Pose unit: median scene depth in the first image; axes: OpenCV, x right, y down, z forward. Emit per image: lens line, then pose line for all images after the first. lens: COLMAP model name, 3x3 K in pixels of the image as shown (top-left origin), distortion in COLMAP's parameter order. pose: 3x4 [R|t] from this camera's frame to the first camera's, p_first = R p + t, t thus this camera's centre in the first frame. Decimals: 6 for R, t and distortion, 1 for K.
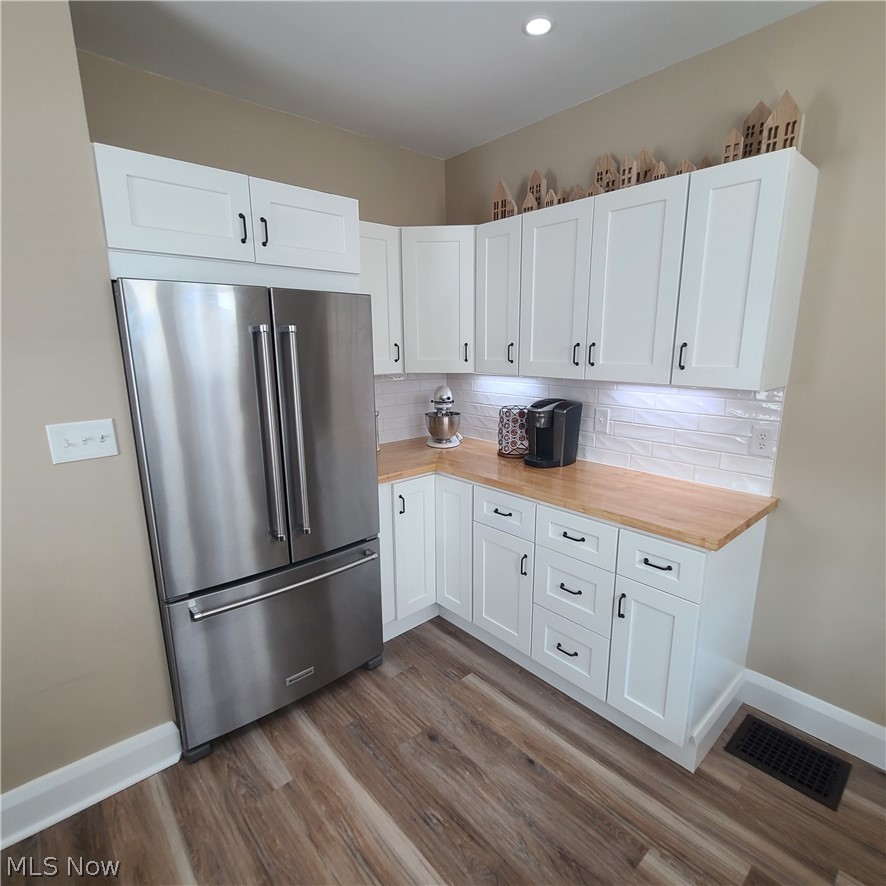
lens RADIAL K [[487.8, 0, 440.8], [0, 487.8, 445.7], [0, 0, 1]] dist [-0.000719, -0.000437]
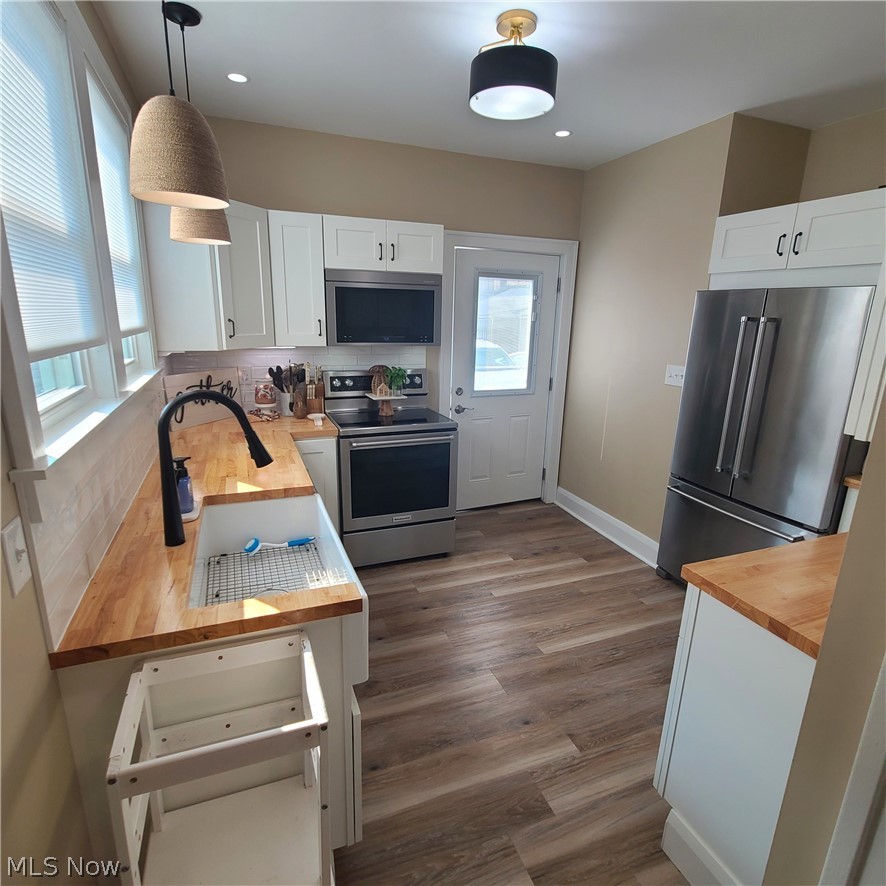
lens RADIAL K [[515.6, 0, 443.0], [0, 515.6, 443.0], [0, 0, 1]] dist [-0.001333, -0.000825]
pose [[-0.347581, 0.226623, -0.909851, 1.433135], [-0.212371, 0.926109, 0.311803, -0.196485], [0.913283, 0.301603, -0.273769, 0.752672]]
